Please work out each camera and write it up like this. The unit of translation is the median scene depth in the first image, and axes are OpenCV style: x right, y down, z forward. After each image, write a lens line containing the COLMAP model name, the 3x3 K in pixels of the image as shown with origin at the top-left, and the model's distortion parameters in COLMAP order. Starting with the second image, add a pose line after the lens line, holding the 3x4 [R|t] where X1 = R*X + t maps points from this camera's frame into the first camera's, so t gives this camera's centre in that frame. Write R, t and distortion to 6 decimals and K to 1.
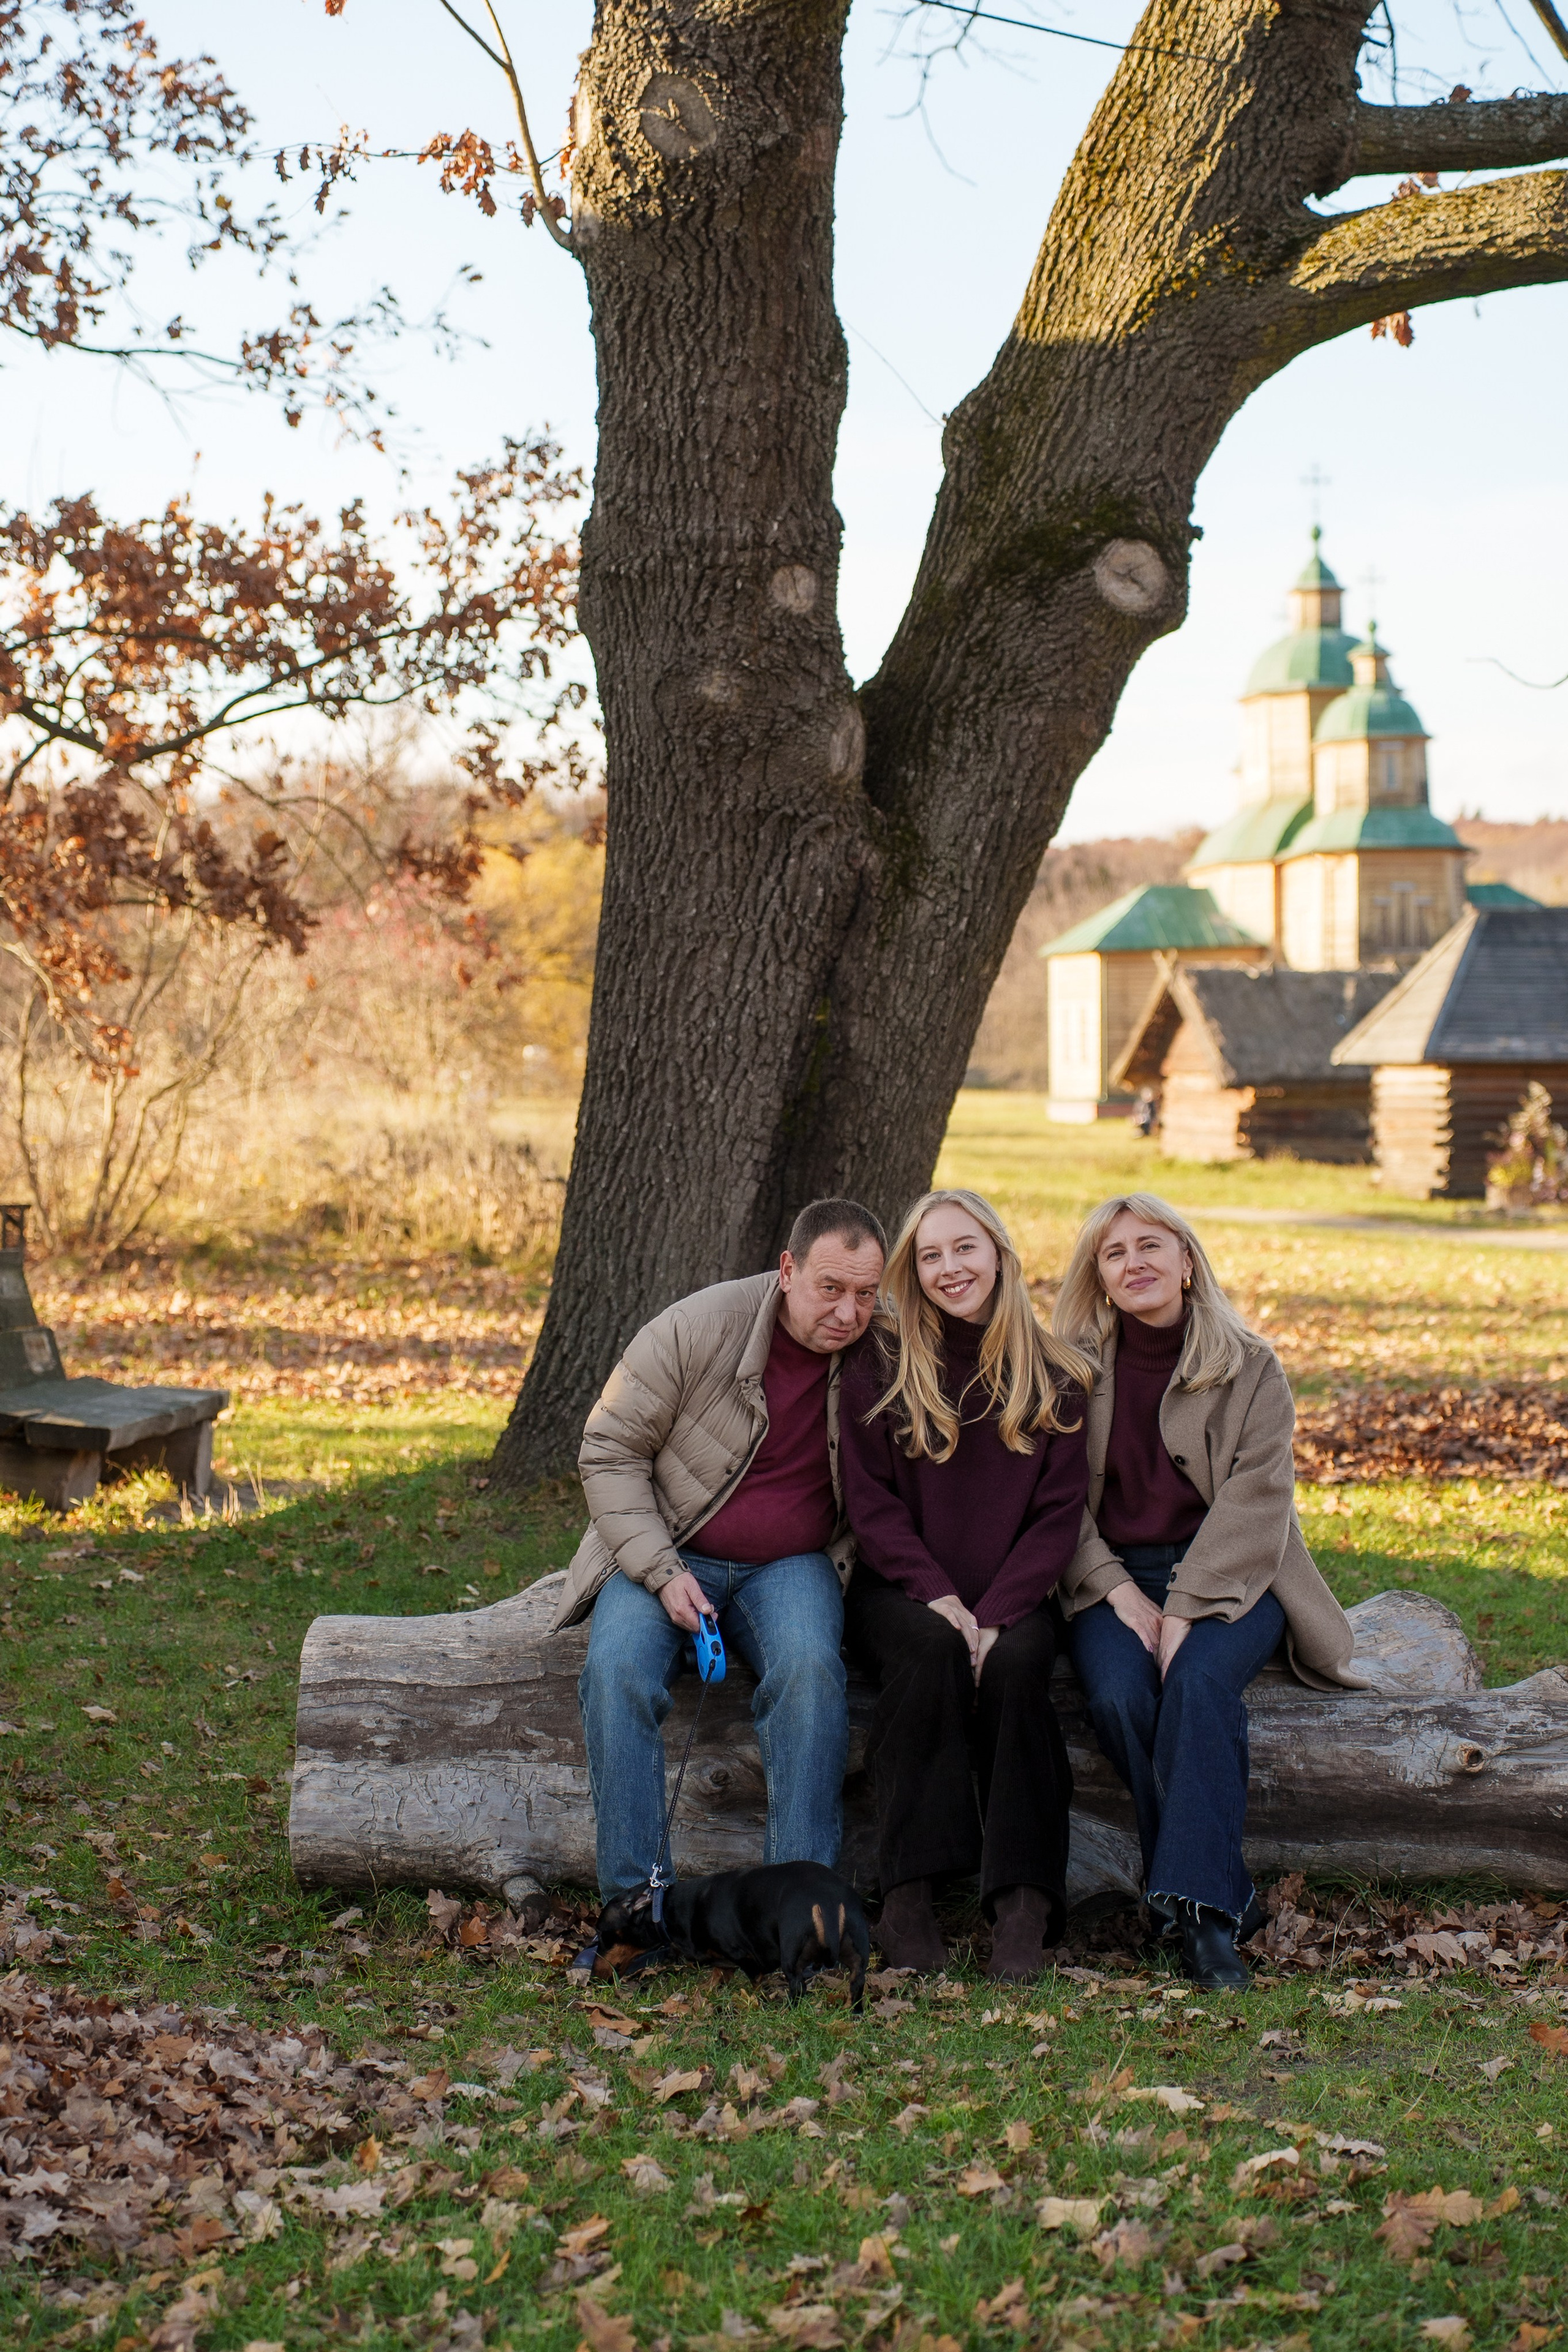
lens RADIAL K [[4420.9, 0, 782.8], [0, 4420.9, 1169.8], [0, 0, 1]] dist [0.194899, 0.000000]
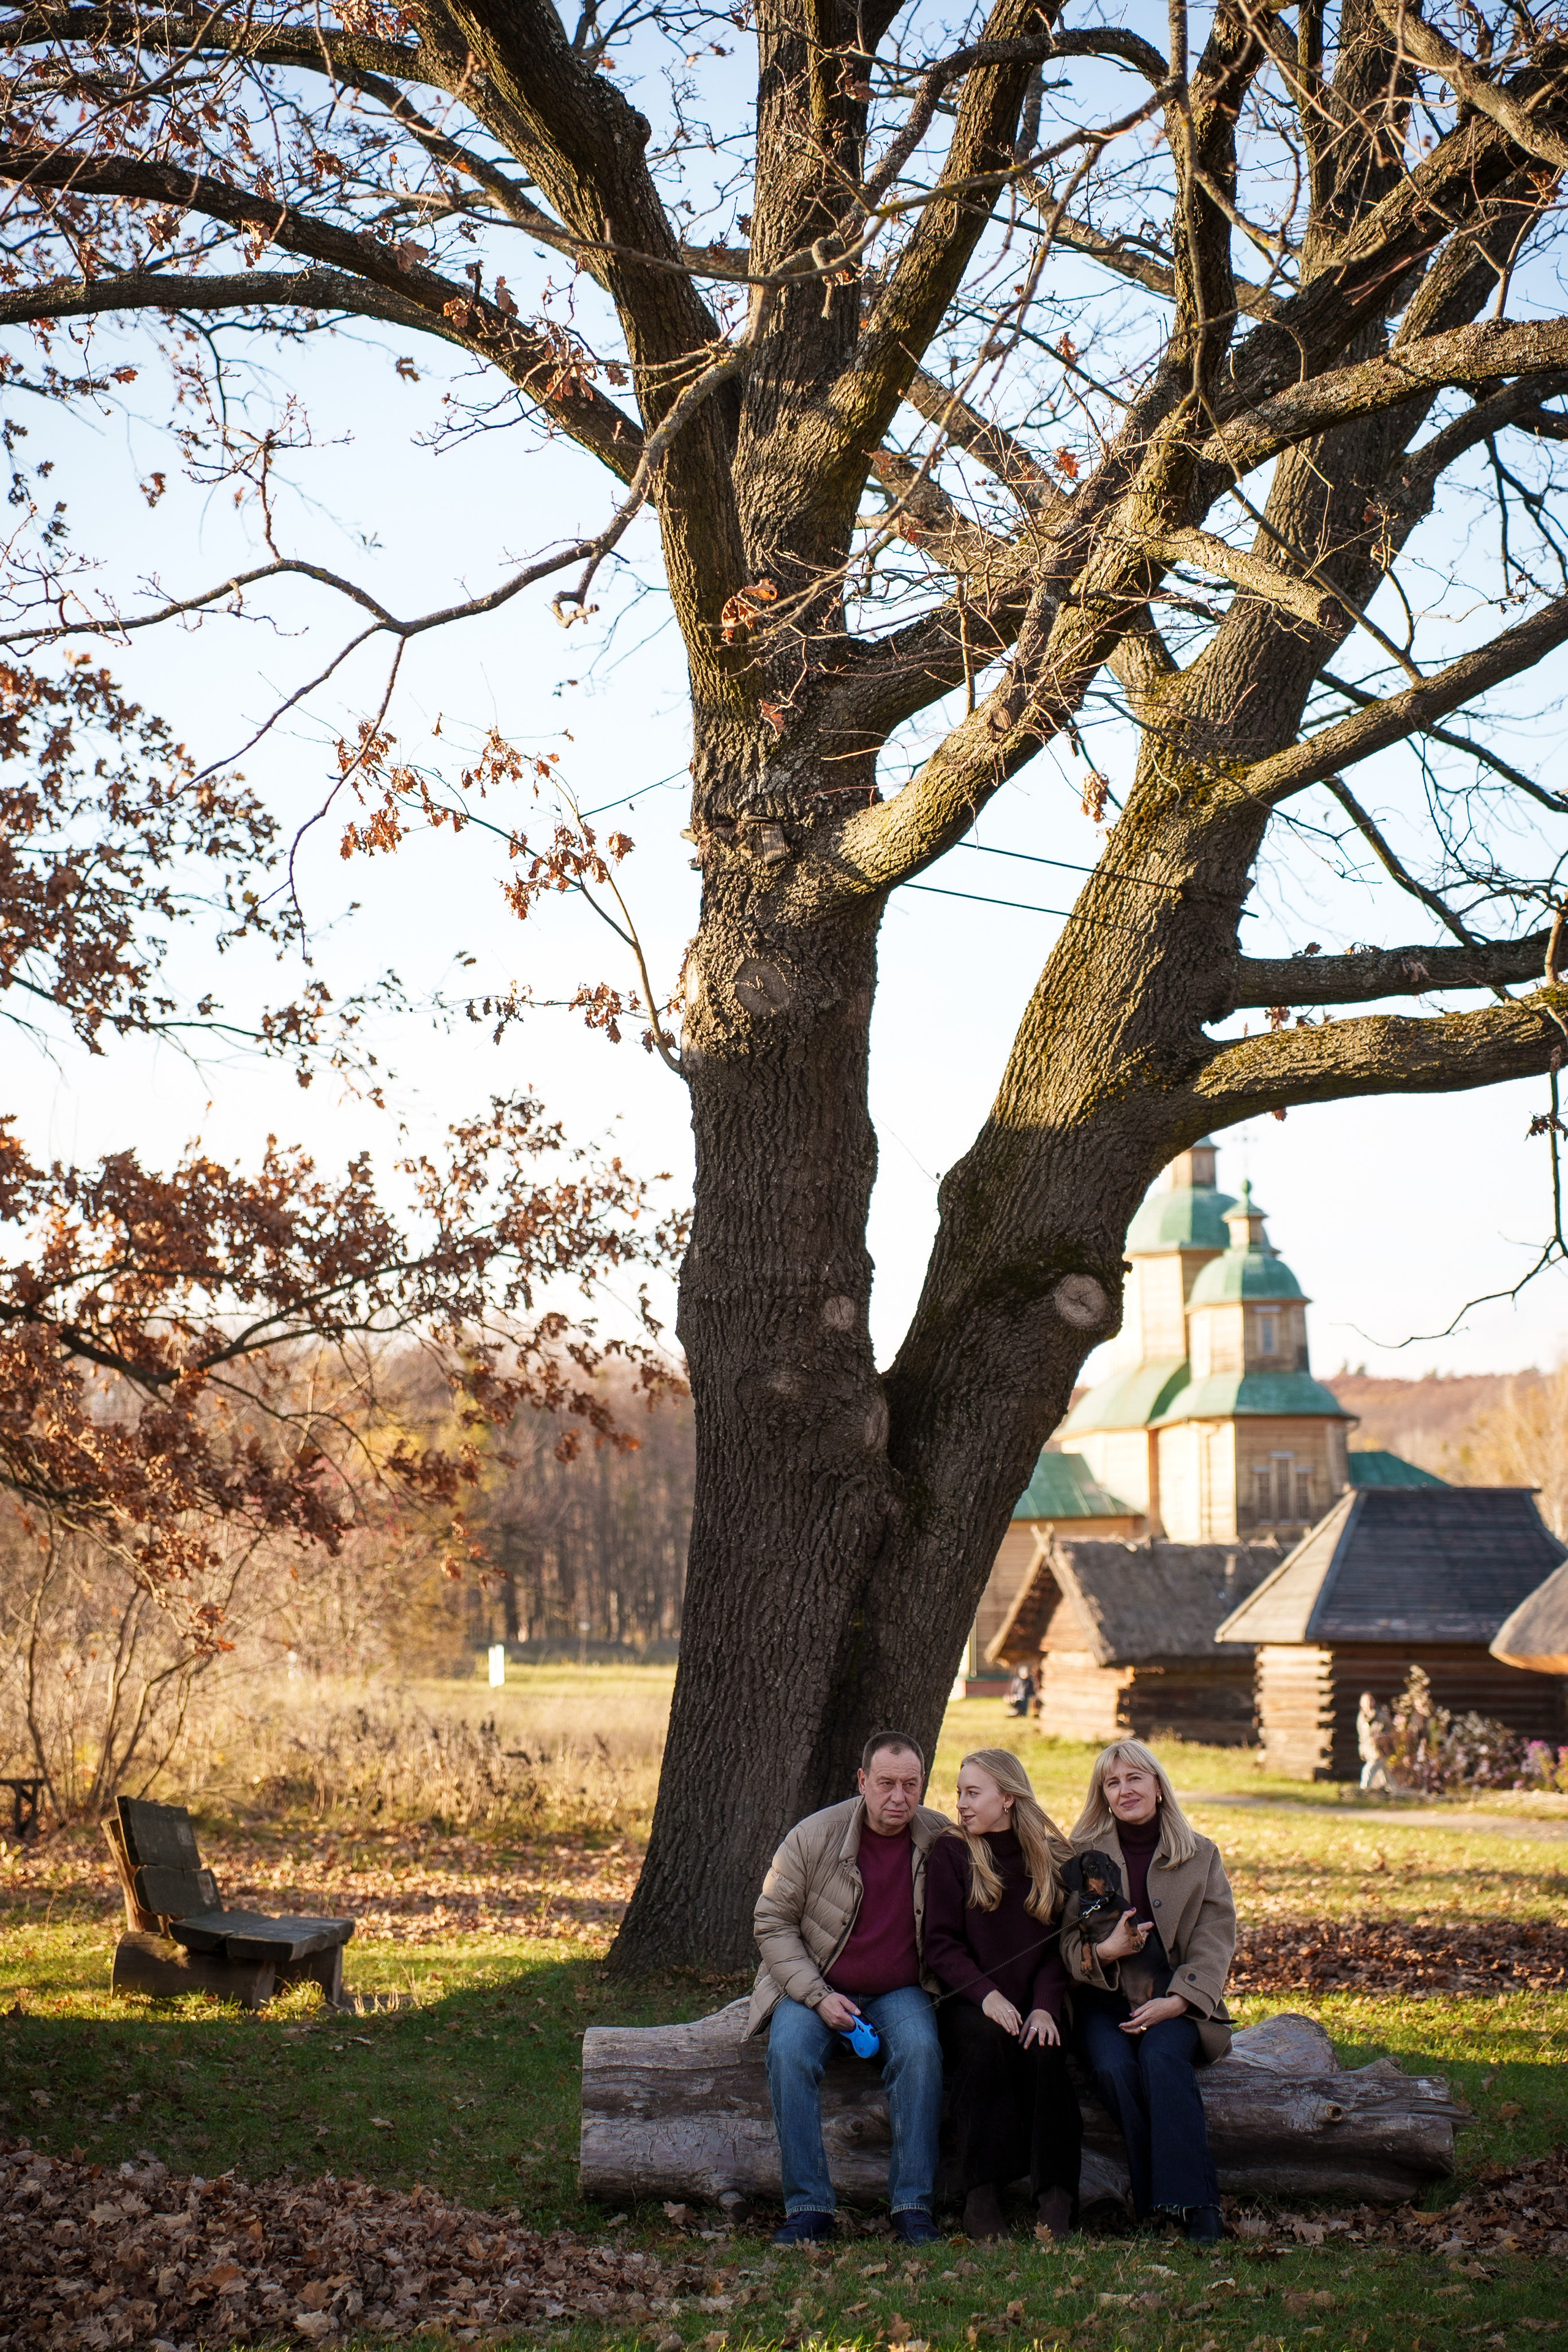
lens RADIAL K [[6072.9, 0, 722.3], [0, 6072.9, 1146.2], [0, 0, 1]] dist [0.347709, 0.000000]
pose [[0.998907, 0.003678, 0.046590, -0.100666], [0.001053, 0.994873, -0.101126, 0.007093], [-0.046723, 0.101064, 0.993782, -0.726143]]
